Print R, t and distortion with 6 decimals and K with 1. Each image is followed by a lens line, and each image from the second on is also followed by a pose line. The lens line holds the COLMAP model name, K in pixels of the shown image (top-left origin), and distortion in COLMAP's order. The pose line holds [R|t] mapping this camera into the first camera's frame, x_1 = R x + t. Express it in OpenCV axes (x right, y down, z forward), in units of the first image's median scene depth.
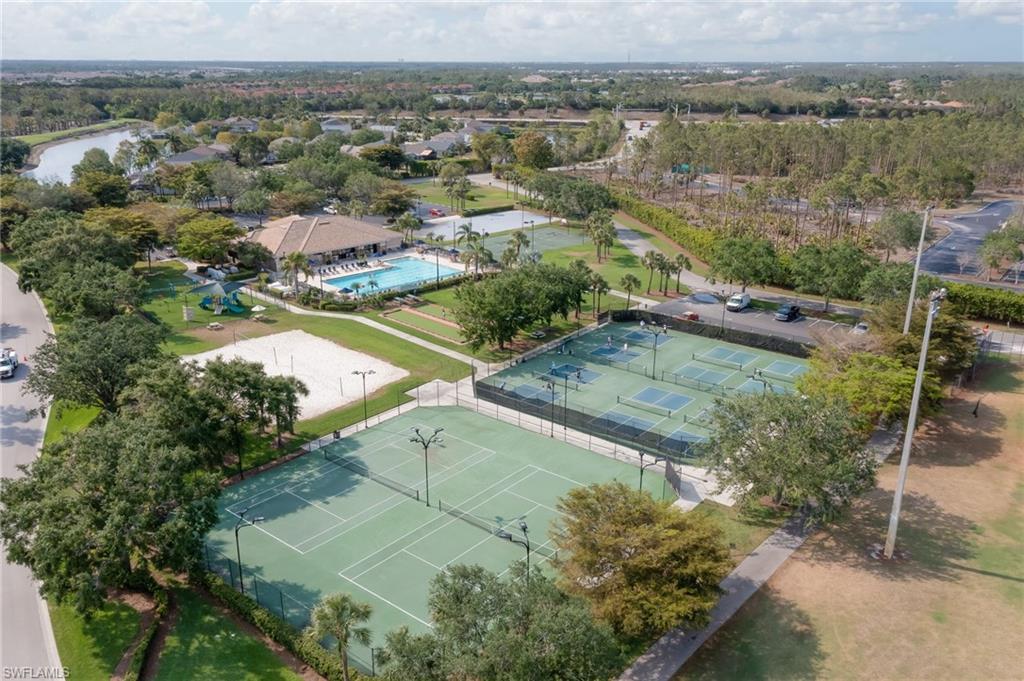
lens RADIAL K [[820.8, 0, 512.0], [0, 820.8, 340.5], [0, 0, 1]] dist [0.002120, 0.006496]
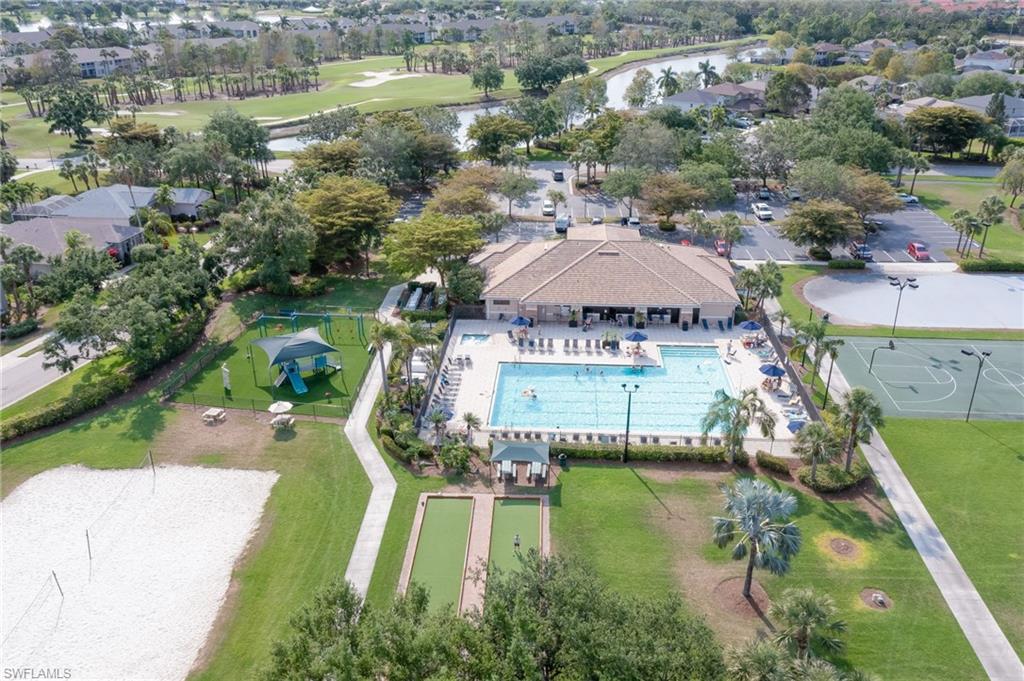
lens RADIAL K [[820.8, 0, 512.0], [0, 820.8, 340.5], [0, 0, 1]] dist [0.002120, 0.006496]
pose [[0.687464, 0.299930, -0.661389, 0.146449], [-0.233858, 0.953647, 0.189387, -0.181980], [0.687534, 0.024474, 0.725739, 0.511562]]
